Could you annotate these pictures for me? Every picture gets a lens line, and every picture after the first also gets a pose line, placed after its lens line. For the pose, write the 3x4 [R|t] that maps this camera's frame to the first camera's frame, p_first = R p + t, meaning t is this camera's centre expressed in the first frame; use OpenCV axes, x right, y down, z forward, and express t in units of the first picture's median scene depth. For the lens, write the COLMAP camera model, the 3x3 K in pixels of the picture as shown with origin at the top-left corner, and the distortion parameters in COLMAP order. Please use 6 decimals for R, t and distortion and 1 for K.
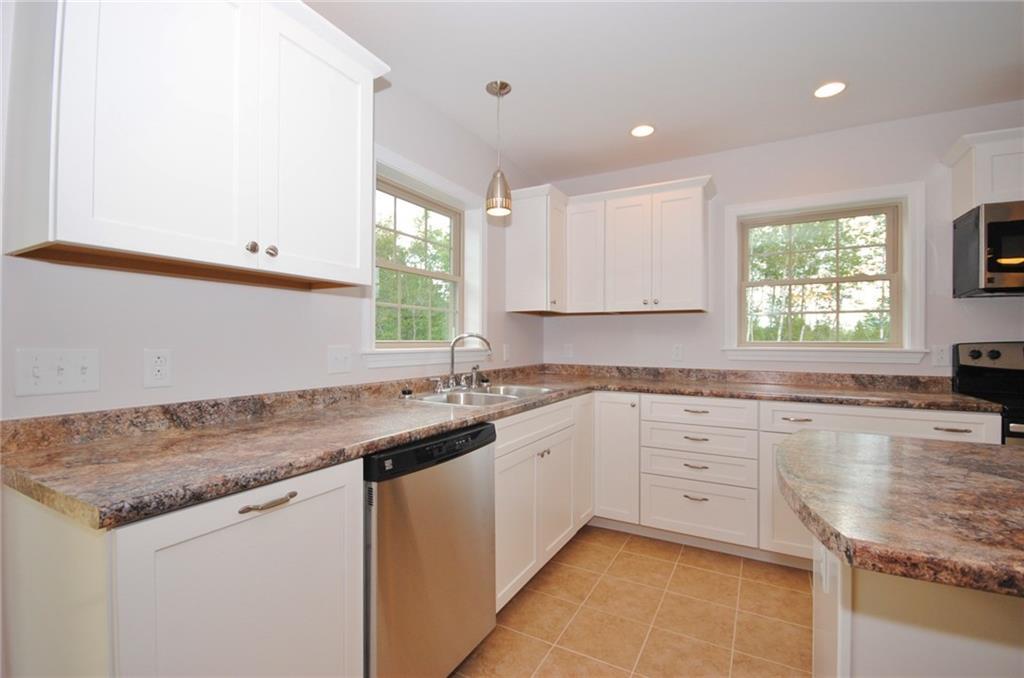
lens RADIAL K [[449.9, 0, 512.0], [0, 449.9, 339.0], [0, 0, 1]] dist [0.002181, 0.000168]
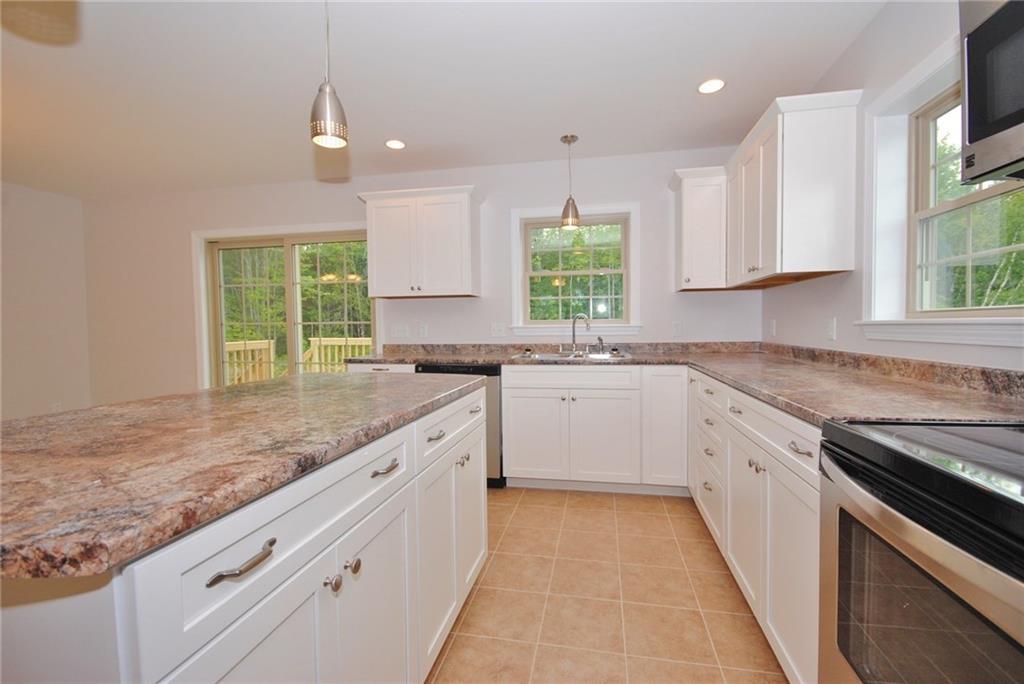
lens RADIAL K [[453.2, 0, 512.0], [0, 453.2, 342.0], [0, 0, 1]] dist [-0.000533, -0.000035]
pose [[0.312482, 0.019782, -0.949718, 1.352324], [0.010217, 0.999655, 0.024184, 0.044265], [0.949869, -0.017260, 0.312173, 0.414070]]
